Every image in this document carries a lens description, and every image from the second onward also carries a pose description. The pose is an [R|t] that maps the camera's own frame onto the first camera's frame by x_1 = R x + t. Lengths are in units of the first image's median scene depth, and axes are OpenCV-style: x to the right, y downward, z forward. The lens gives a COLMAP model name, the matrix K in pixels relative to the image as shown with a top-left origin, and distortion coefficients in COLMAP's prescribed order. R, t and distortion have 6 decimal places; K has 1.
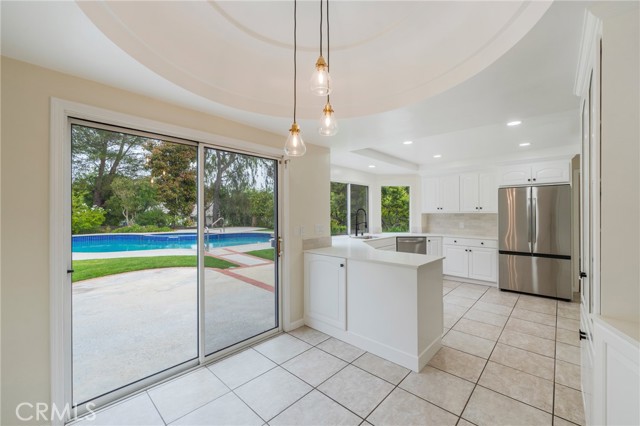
lens RADIAL K [[259.4, 0, 320.1], [0, 259.4, 212.3], [0, 0, 1]] dist [-0.000483, -0.000700]
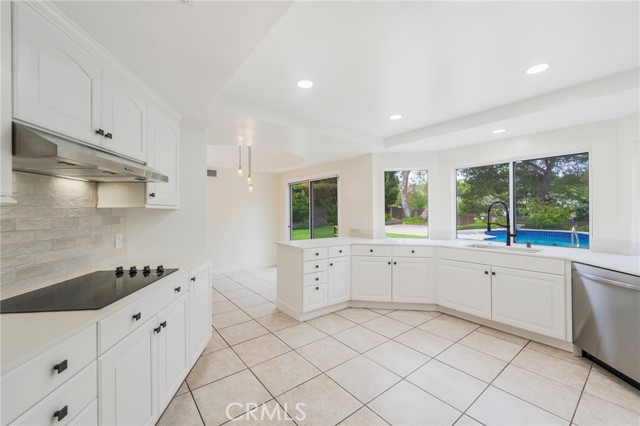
lens RADIAL K [[259.4, 0, 319.2], [0, 259.4, 211.3], [0, 0, 1]] dist [-0.000483, -0.000700]
pose [[-0.156645, 0.001330, -0.987654, 0.815501], [0.006525, 0.999979, 0.000312, 0.006354], [0.987633, -0.006396, -0.156650, 0.641647]]
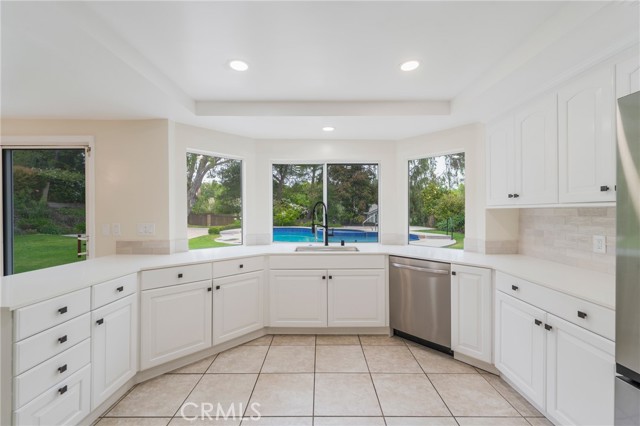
lens RADIAL K [[259.4, 0, 323.1], [0, 259.4, 213.4], [0, 0, 1]] dist [-0.000483, -0.000700]
pose [[0.680874, 0.006088, -0.732375, 0.587683], [0.001762, 0.999949, 0.009950, 0.007753], [0.732399, -0.008065, 0.680828, 0.558355]]
